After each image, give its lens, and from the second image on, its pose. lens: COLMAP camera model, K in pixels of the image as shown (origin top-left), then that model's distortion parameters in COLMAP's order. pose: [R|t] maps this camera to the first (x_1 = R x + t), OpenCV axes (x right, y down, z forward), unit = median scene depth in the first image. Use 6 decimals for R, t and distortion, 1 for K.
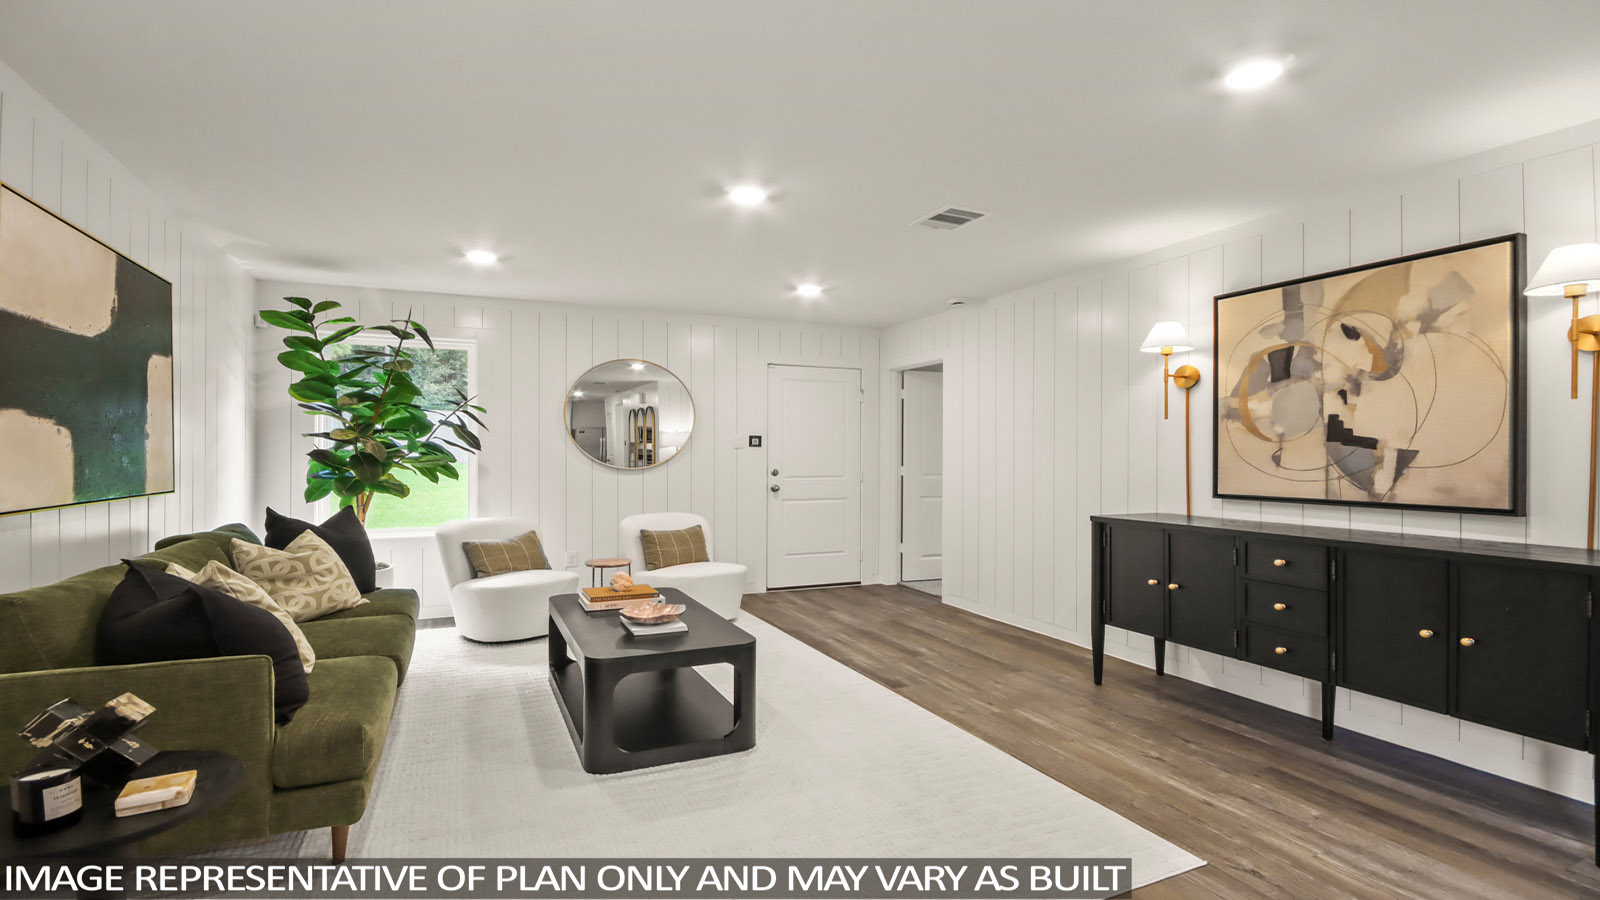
lens RADIAL K [[745.0, 0, 804.5], [0, 745.0, 450.1], [0, 0, 1]] dist [0.002712, -0.005164]
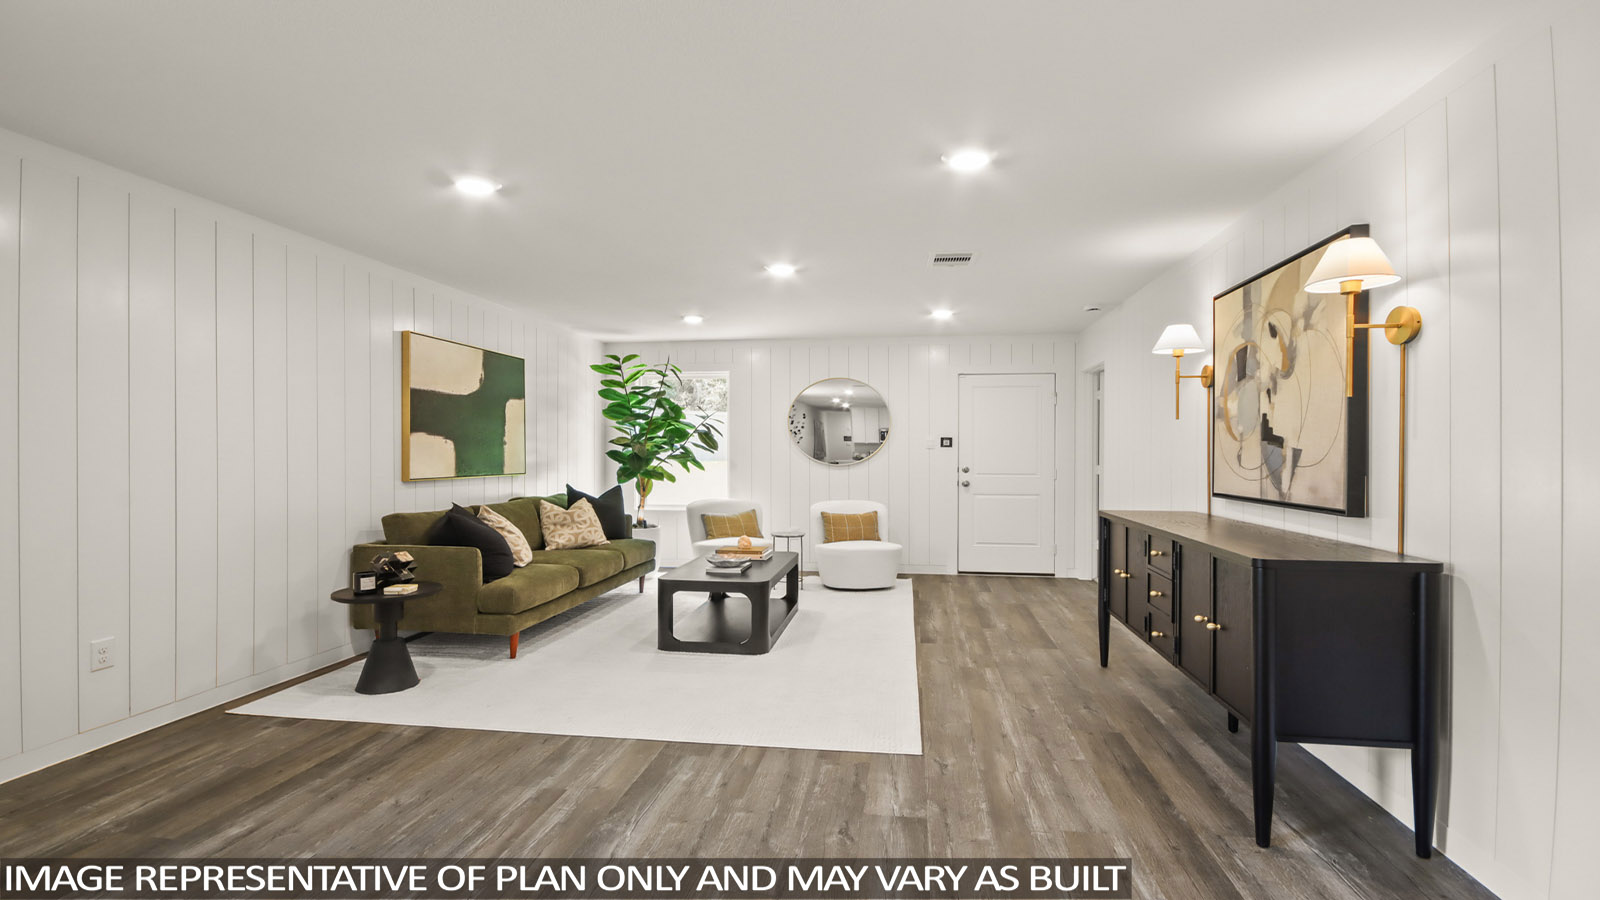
lens RADIAL K [[745.0, 0, 804.0], [0, 745.0, 453.5], [0, 0, 1]] dist [0.002712, -0.005164]
pose [[0.843703, 0.000648, -0.536810, 0.702371], [0.001958, 0.999989, 0.004285, 0.000195], [0.536807, -0.004666, 0.843692, -0.165579]]
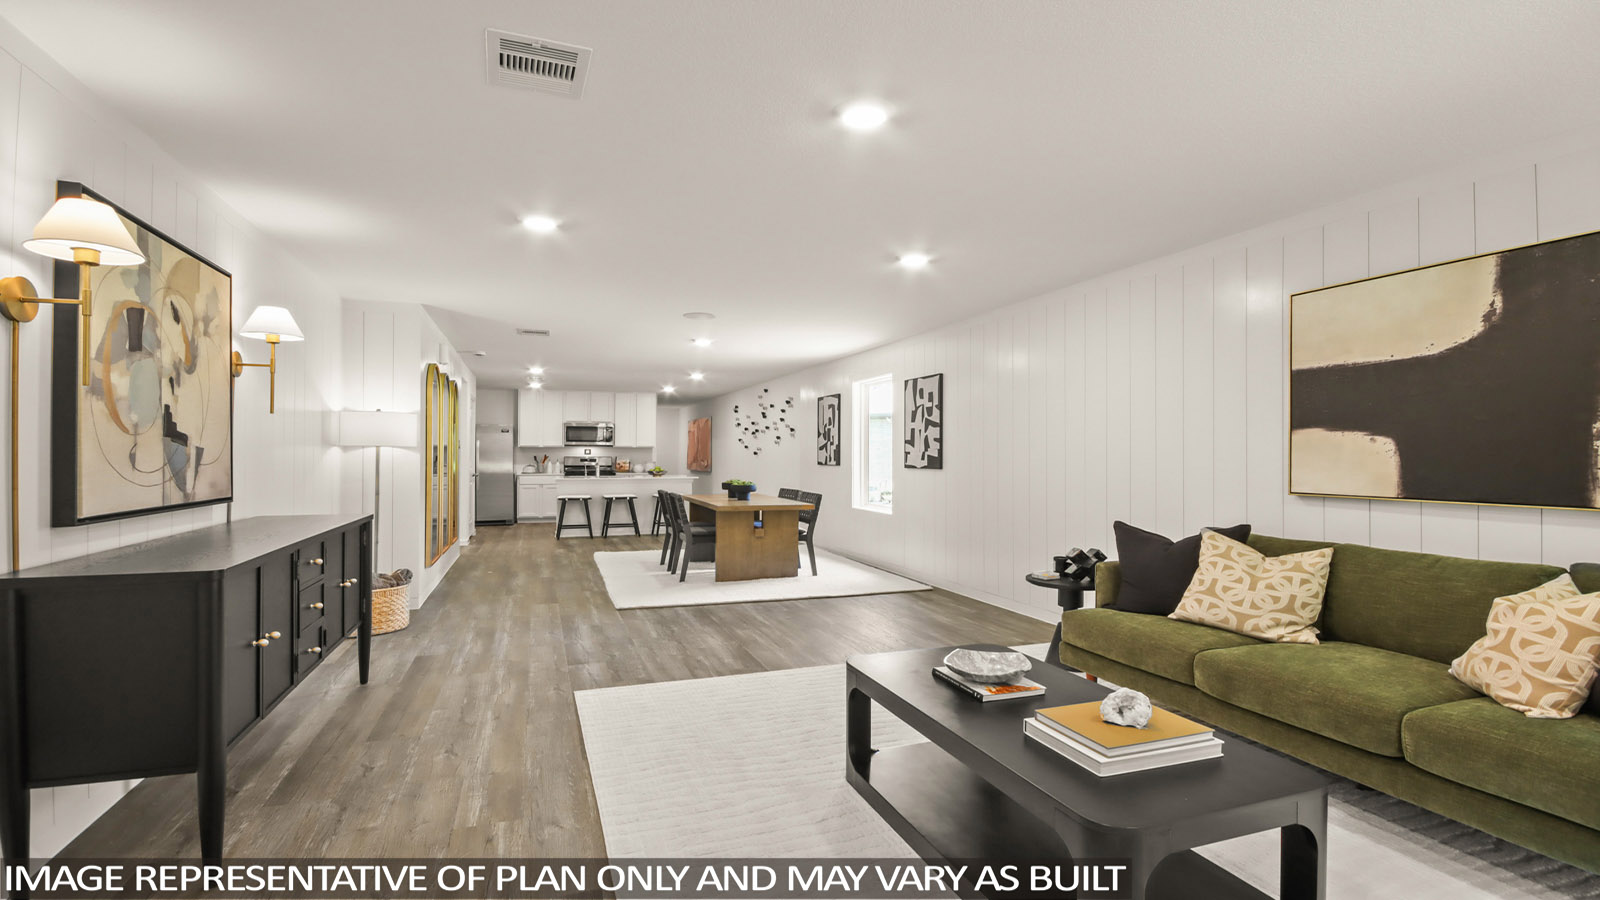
lens RADIAL K [[745.0, 0, 802.1], [0, 745.0, 452.4], [0, 0, 1]] dist [0.002712, -0.005164]
pose [[-0.996982, -0.004449, 0.077500, -0.074178], [-0.005270, 0.999932, -0.010392, 0.010791], [-0.077448, -0.010769, -0.996938, 1.731396]]
